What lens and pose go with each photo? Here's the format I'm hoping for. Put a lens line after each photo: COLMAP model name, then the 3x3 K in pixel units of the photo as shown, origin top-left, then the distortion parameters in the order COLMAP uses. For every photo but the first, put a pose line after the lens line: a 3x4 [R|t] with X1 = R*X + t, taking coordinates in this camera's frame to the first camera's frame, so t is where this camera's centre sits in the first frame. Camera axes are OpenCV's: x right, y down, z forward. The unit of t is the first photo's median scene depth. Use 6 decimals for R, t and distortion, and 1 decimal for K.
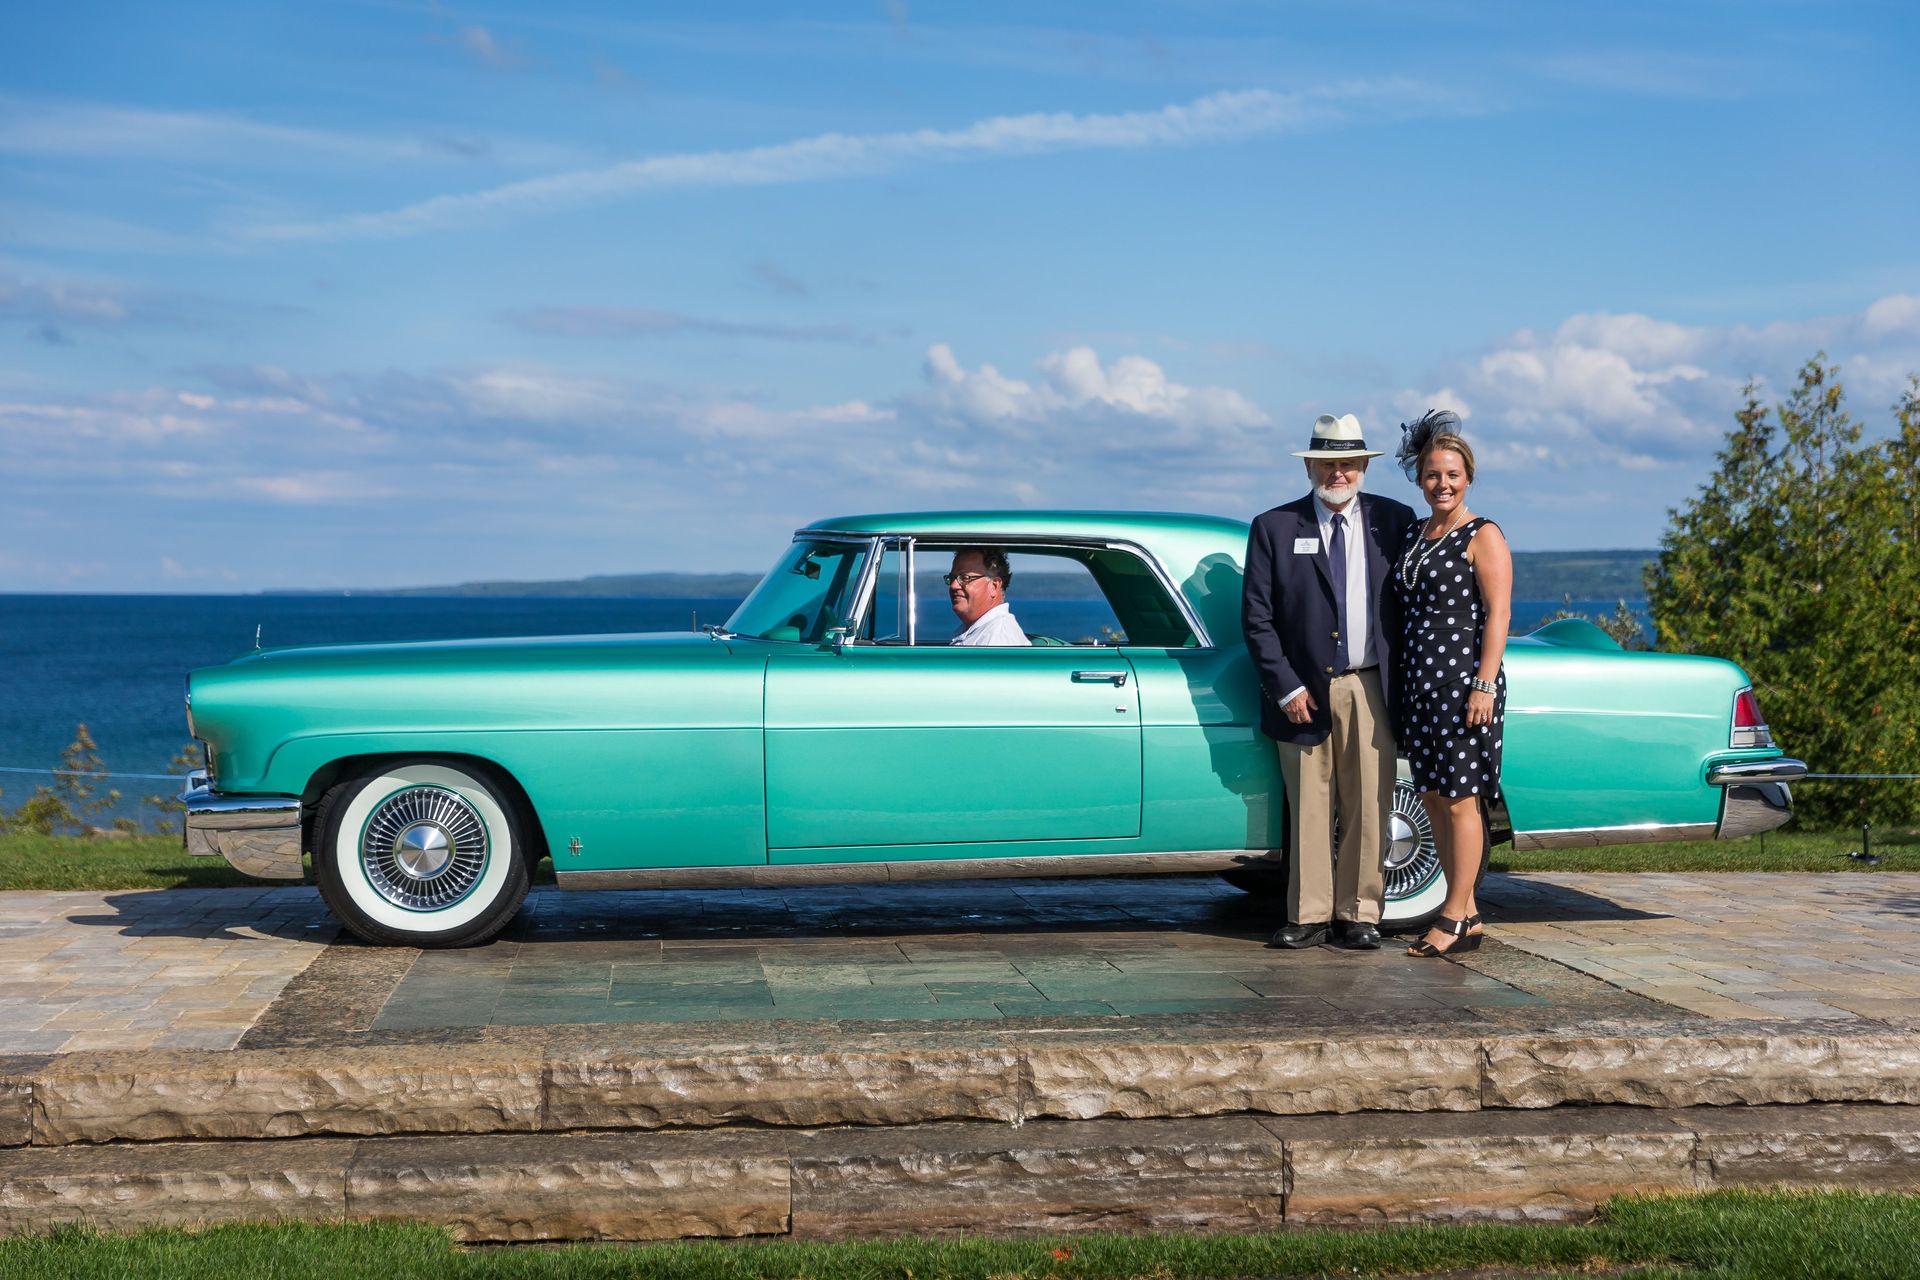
lens RADIAL K [[2970.9, 0, 977.3], [0, 2970.9, 644.0], [0, 0, 1]] dist [0.073781, 0.210757]
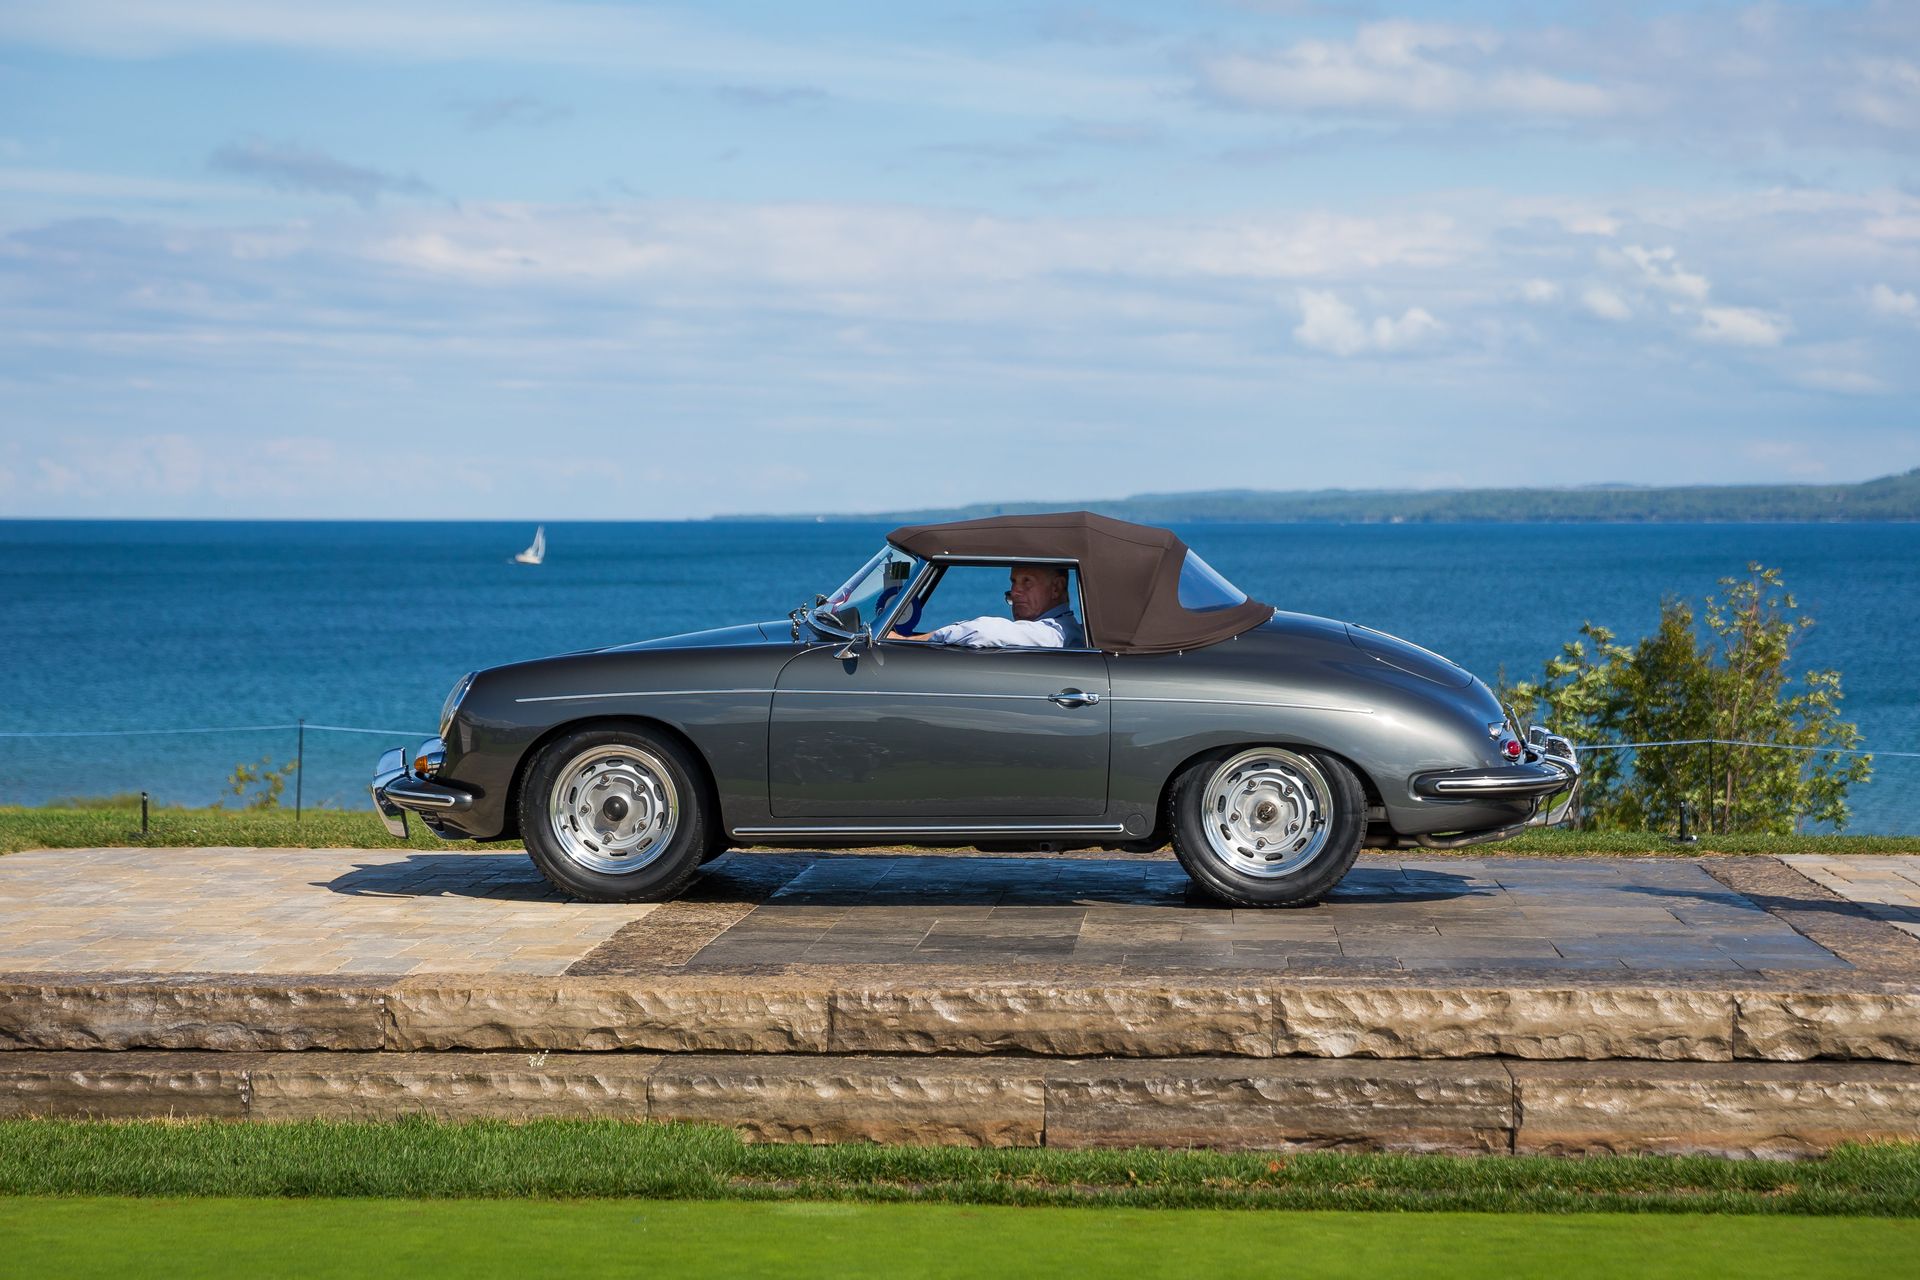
lens RADIAL K [[4125.7, 0, 883.6], [0, 4125.7, 644.8], [0, 0, 1]] dist [0.182192, 0.332825]
pose [[0.980713, 0.002749, -0.195433, 0.168239], [0.000200, 0.999886, 0.015066, -0.008216], [0.195453, -0.014814, 0.980601, -0.472531]]
